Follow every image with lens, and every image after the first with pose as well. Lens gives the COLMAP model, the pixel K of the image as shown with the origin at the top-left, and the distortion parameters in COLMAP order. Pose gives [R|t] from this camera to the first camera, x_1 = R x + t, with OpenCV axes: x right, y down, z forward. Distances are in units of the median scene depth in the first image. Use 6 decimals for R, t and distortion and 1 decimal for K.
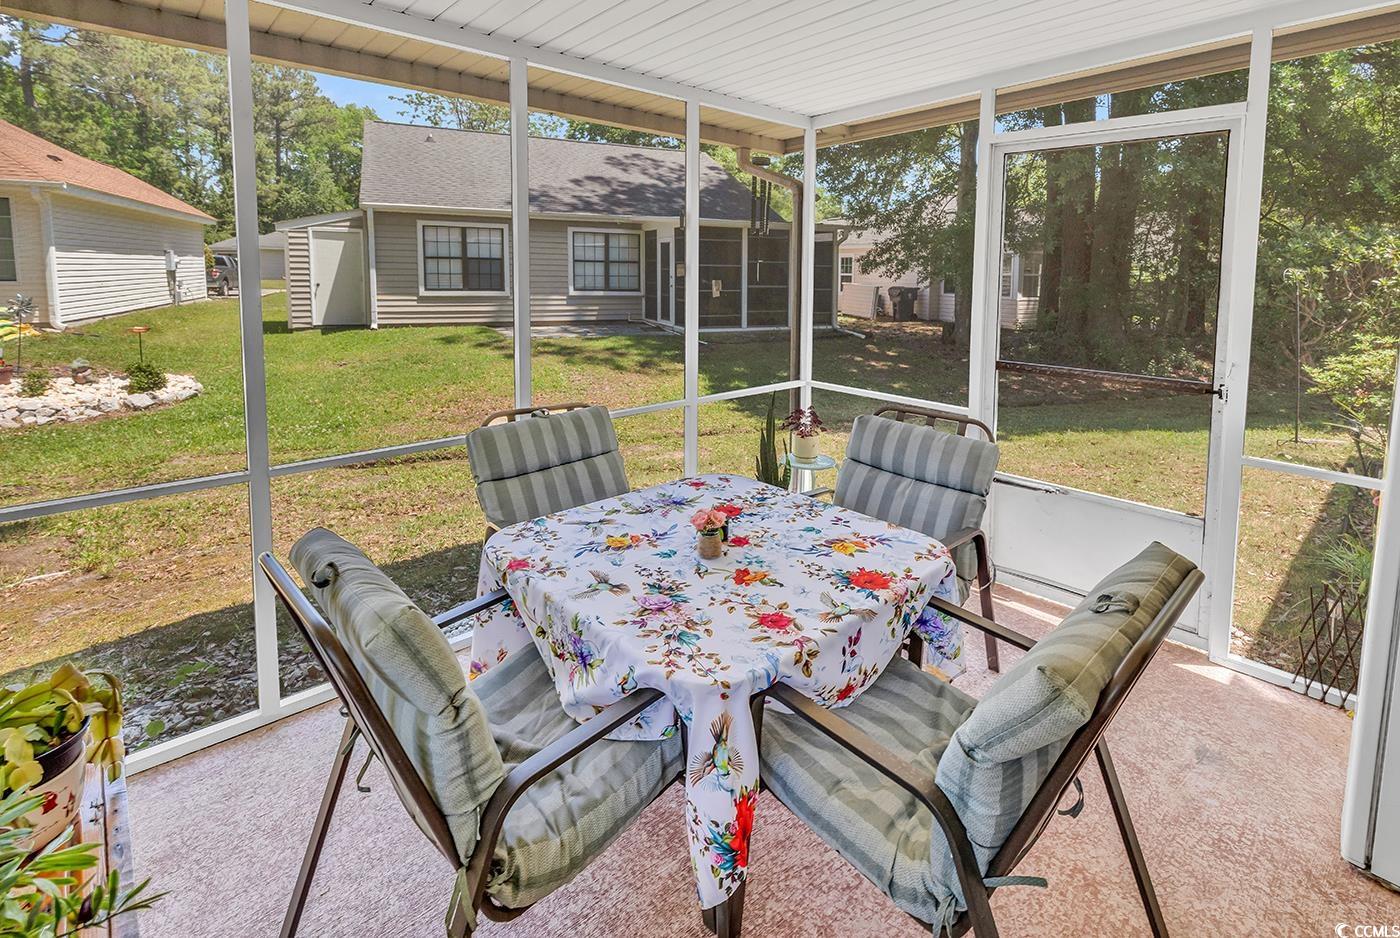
lens RADIAL K [[672.3, 0, 701.9], [0, 672.3, 321.7], [0, 0, 1]] dist [0.001894, 0.000085]
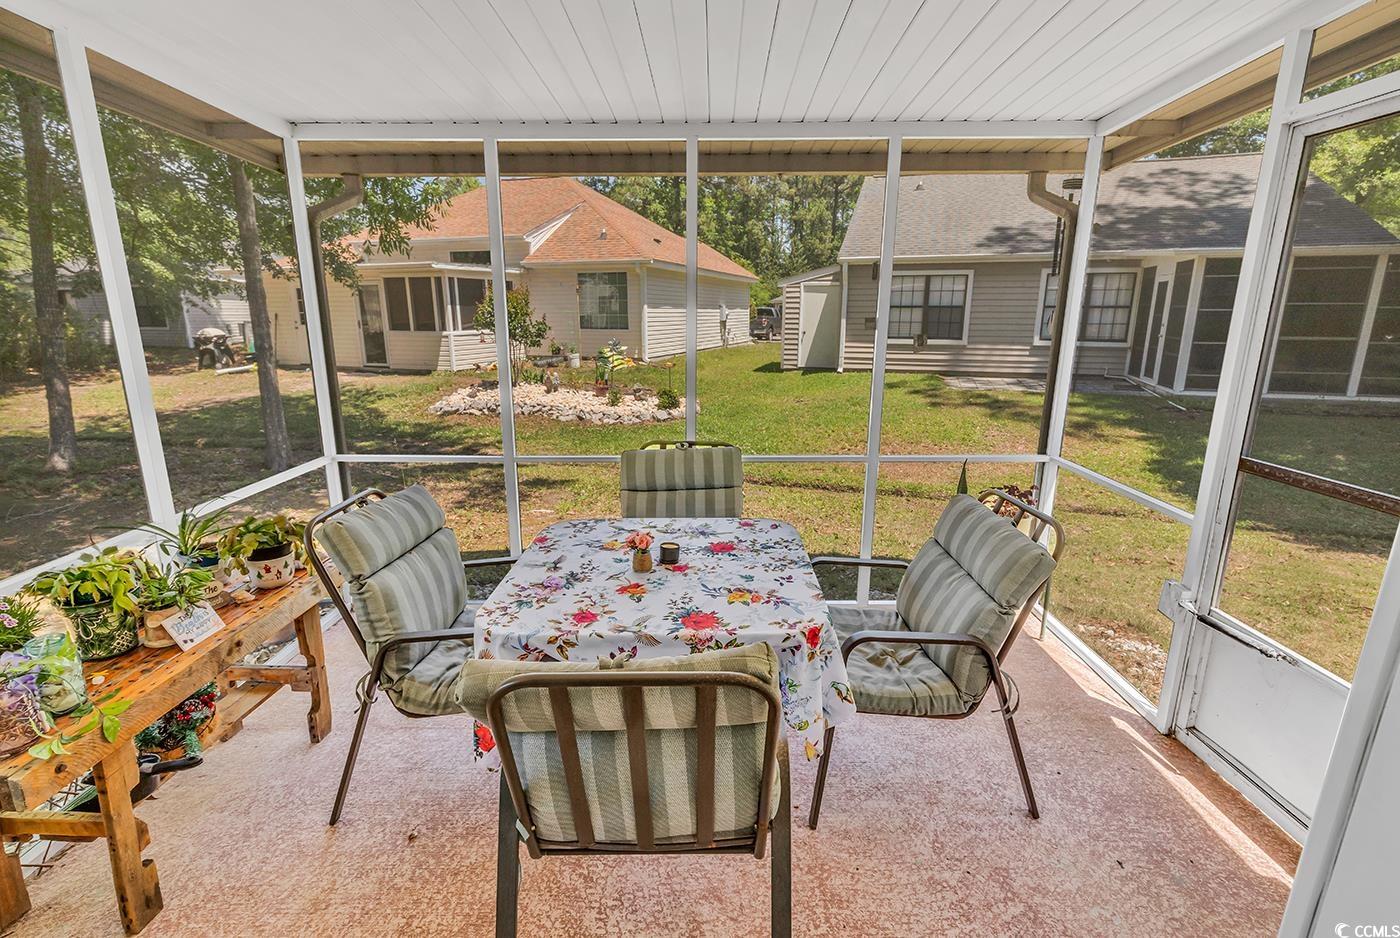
lens RADIAL K [[647.7, 0, 701.1], [0, 647.7, 474.0], [0, 0, 1]] dist [-0.003705, -0.001332]
pose [[0.726765, 0.150978, -0.670088, 0.100761], [-0.041371, 0.983395, 0.176700, -0.003762], [0.685639, -0.100697, 0.720944, 0.029878]]
